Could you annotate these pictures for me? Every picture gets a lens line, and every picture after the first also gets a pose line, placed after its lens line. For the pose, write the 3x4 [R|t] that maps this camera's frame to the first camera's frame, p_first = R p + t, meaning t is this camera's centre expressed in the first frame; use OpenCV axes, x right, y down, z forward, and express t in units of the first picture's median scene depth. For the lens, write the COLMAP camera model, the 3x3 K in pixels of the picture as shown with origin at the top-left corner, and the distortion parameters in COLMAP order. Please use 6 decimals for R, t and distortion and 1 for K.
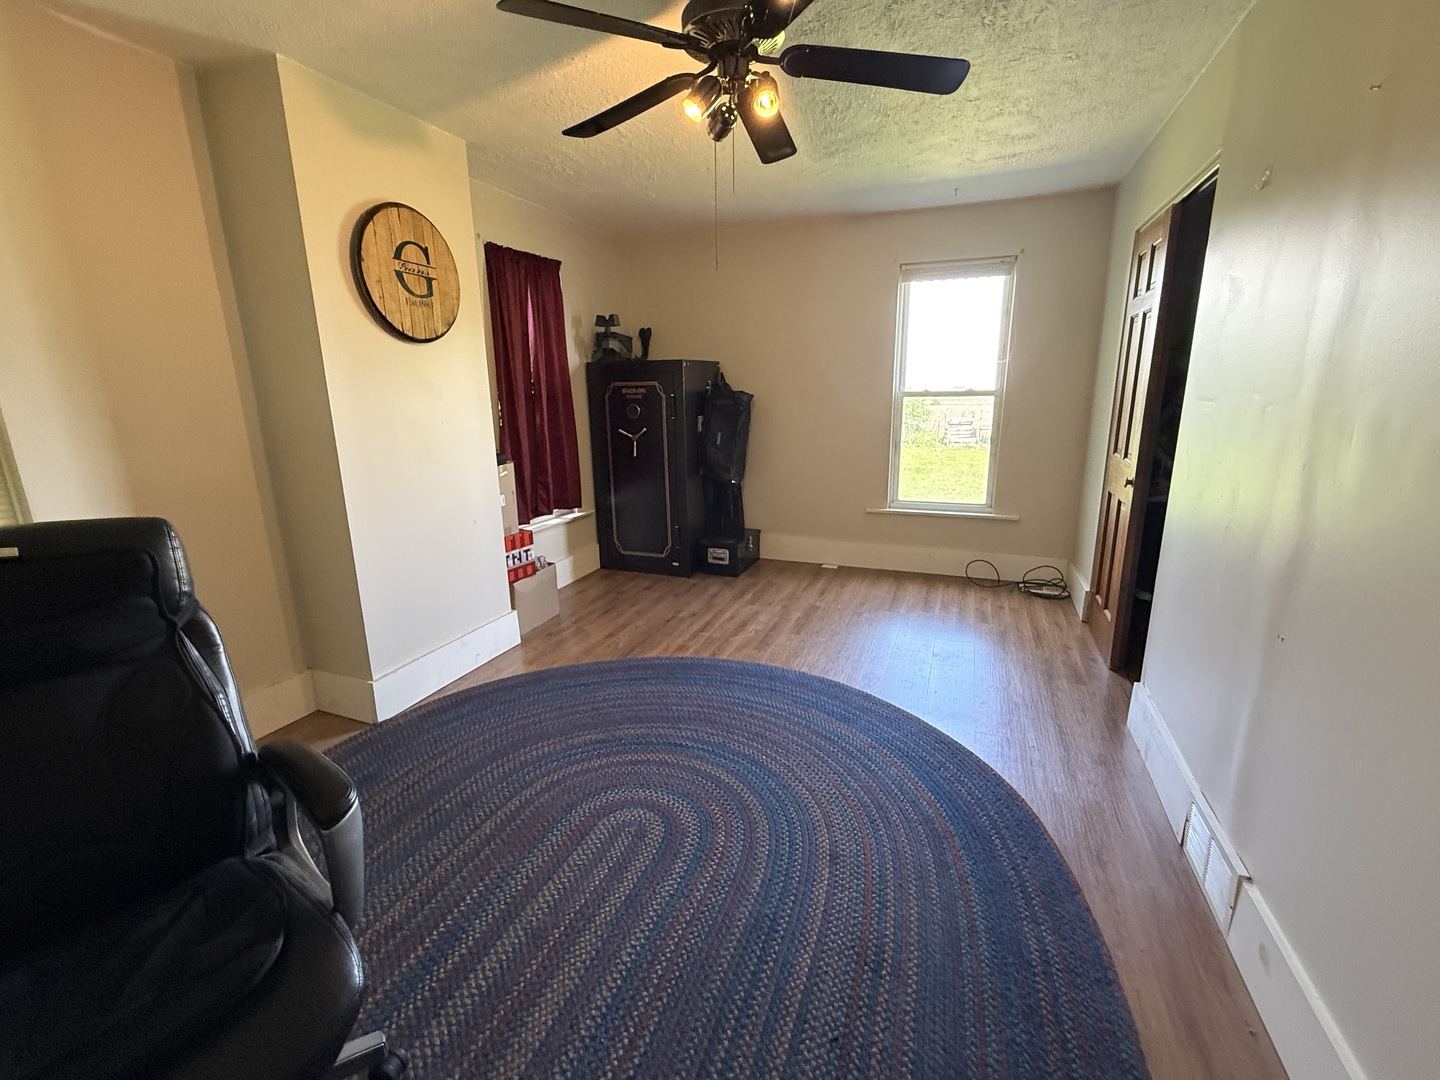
lens RADIAL K [[623.7, 0, 722.1], [0, 623.7, 537.6], [0, 0, 1]] dist [0.002993, -0.000288]
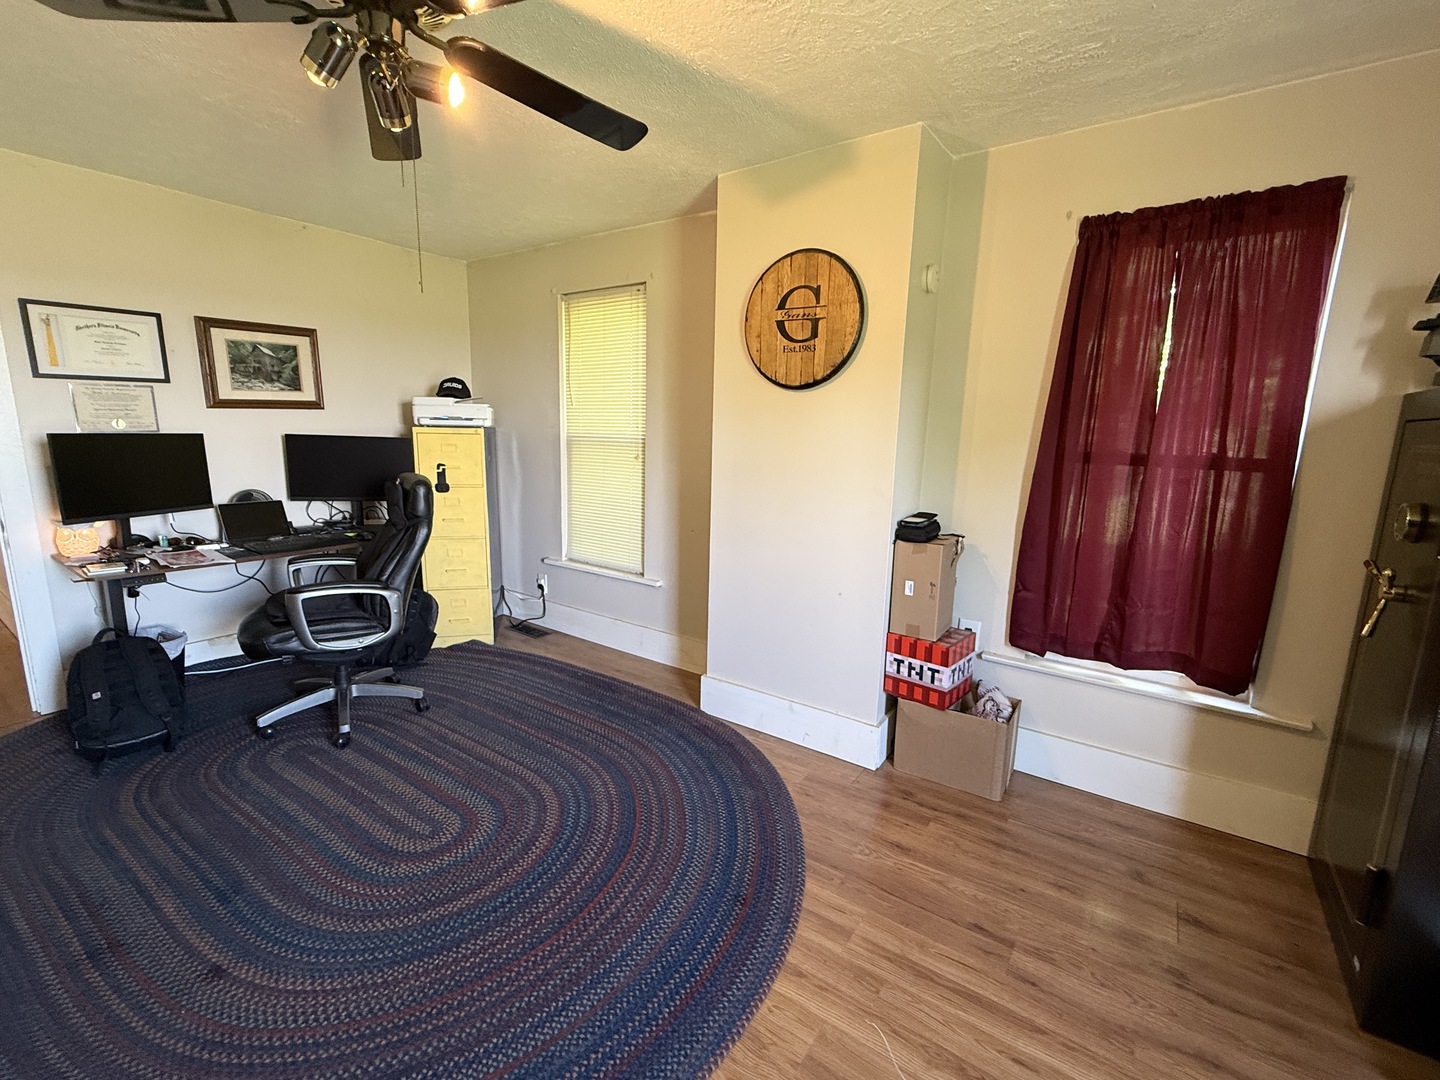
lens RADIAL K [[623.7, 0, 721.3], [0, 623.7, 540.5], [0, 0, 1]] dist [0.002993, -0.000288]
pose [[-0.235705, 0.185931, -0.953872, 0.466219], [-0.246304, 0.938051, 0.243710, -0.276613], [0.940094, 0.292387, -0.175308, 1.042202]]
